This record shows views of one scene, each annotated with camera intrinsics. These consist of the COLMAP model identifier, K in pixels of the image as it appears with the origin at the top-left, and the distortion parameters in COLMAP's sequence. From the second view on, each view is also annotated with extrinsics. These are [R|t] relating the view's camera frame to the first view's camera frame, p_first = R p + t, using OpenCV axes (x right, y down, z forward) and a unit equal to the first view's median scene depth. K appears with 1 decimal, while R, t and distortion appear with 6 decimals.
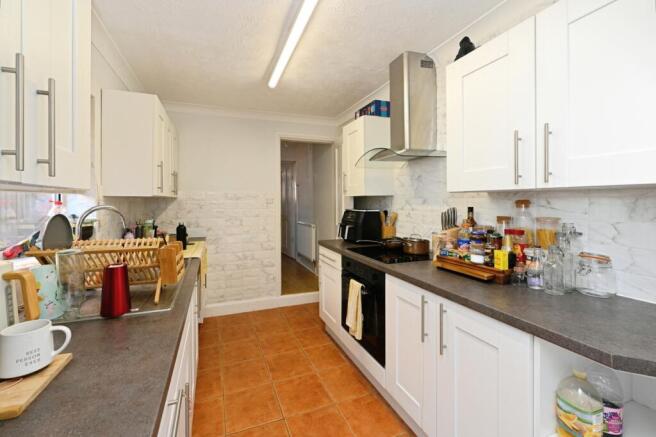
lens RADIAL K [[266.8, 0, 306.3], [0, 266.8, 197.8], [0, 0, 1]] dist [0.009933, -0.001112]
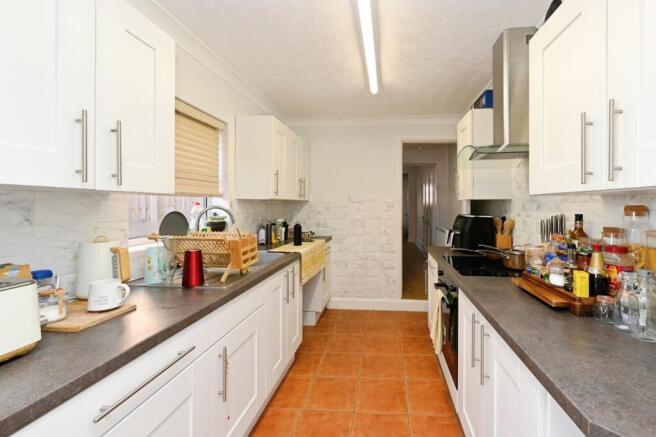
lens RADIAL K [[266.8, 0, 358.2], [0, 266.8, 202.9], [0, 0, 1]] dist [0.009933, -0.001112]
pose [[0.923698, 0.008211, -0.383033, 0.246777], [-0.006261, 0.999960, 0.006337, 0.000758], [0.383070, -0.003456, 0.923713, 0.032258]]
